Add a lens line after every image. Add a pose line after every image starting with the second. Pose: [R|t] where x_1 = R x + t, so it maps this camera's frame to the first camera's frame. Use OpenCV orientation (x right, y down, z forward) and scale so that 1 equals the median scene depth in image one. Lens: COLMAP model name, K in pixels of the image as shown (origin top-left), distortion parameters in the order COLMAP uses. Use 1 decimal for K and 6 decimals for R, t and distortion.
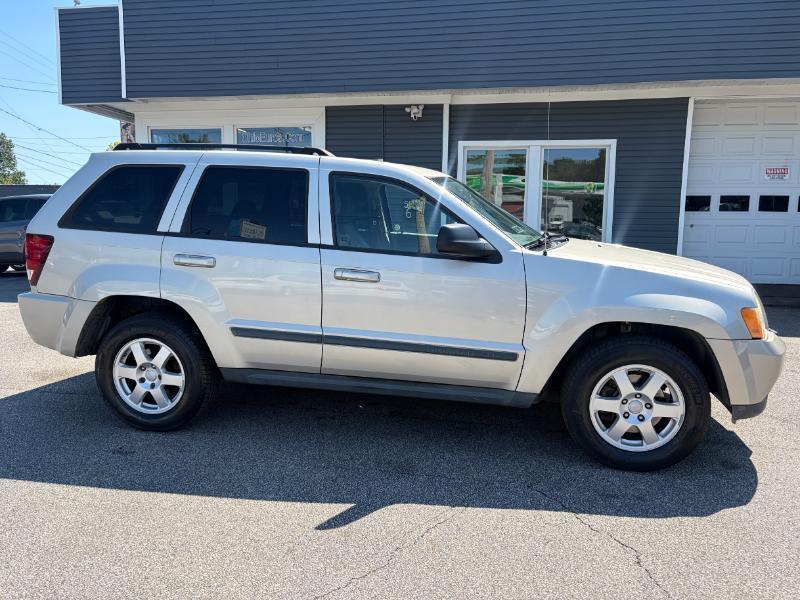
lens RADIAL K [[605.0, 0, 400.0], [0, 605.0, 300.0], [0, 0, 1]] dist [0.038138, -0.032598]
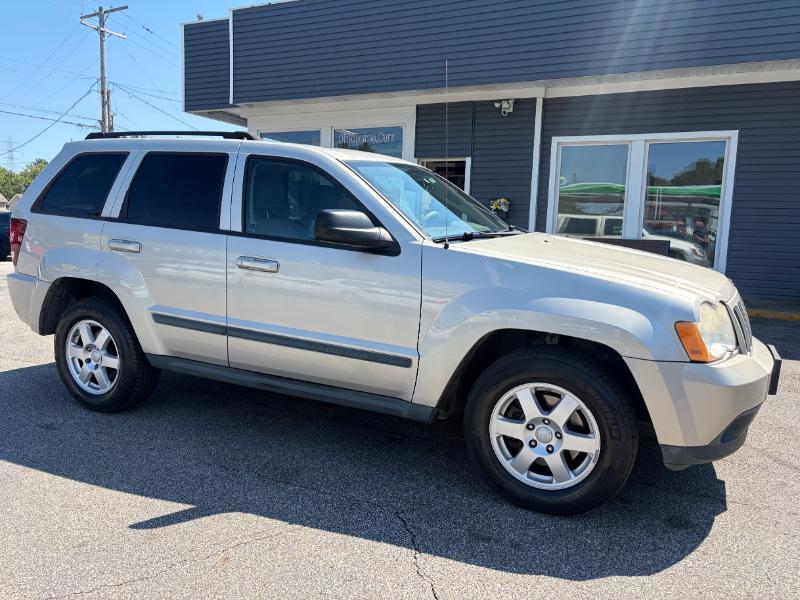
lens RADIAL K [[605.0, 0, 400.0], [0, 605.0, 300.0], [0, 0, 1]] dist [0.038138, -0.032598]
pose [[0.965329, 0.048316, -0.256526, 0.359843], [-0.050832, 0.998702, -0.003184, 0.005644], [0.256040, 0.016114, 0.966532, 0.137573]]
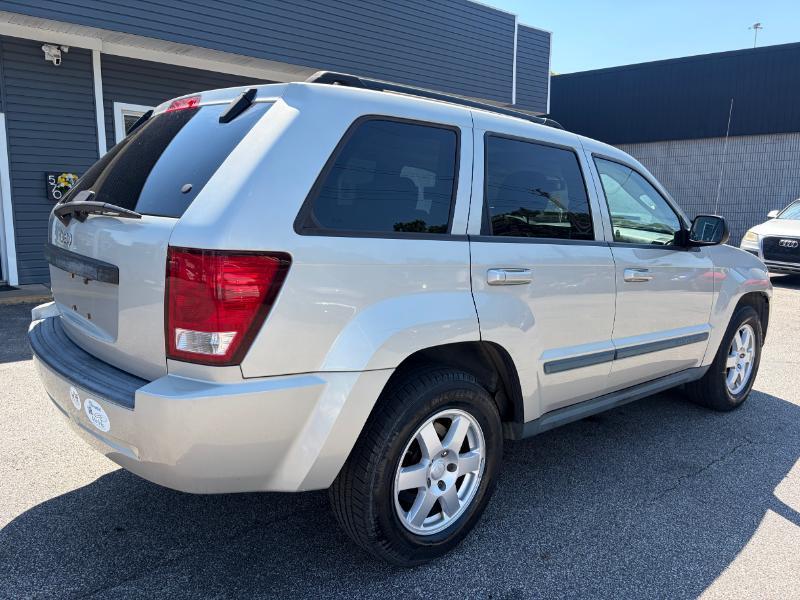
lens RADIAL K [[605.0, 0, 400.0], [0, 605.0, 300.0], [0, 0, 1]] dist [0.038138, -0.032598]
pose [[0.626407, -0.120658, 0.770101, -0.912867], [0.096595, 0.992348, 0.076908, -0.099692], [-0.773488, 0.026212, 0.633269, 0.659219]]
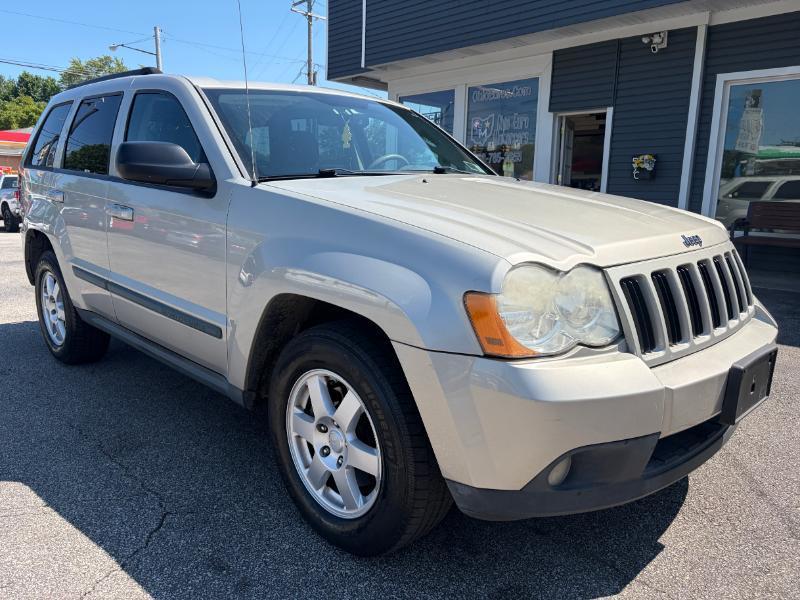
lens RADIAL K [[611.3, 0, 398.2], [0, 611.3, 301.0], [0, 0, 1]] dist [0.008376, 0.001855]
pose [[0.815854, 0.104793, -0.568683, 0.685742], [-0.084587, 0.994491, 0.061908, -0.003670], [0.572038, -0.002405, 0.820224, 0.486511]]
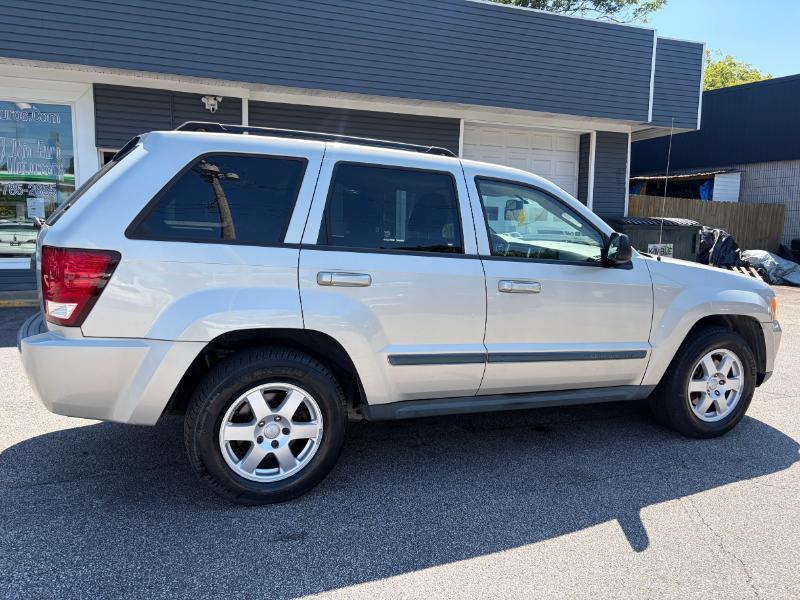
lens RADIAL K [[605.0, 0, 400.0], [0, 605.0, 300.0], [0, 0, 1]] dist [0.038138, -0.032598]
pose [[0.843799, -0.060706, 0.533214, -0.692637], [0.062278, 0.997945, 0.015062, -0.043296], [-0.533033, 0.020498, 0.845846, 0.273794]]
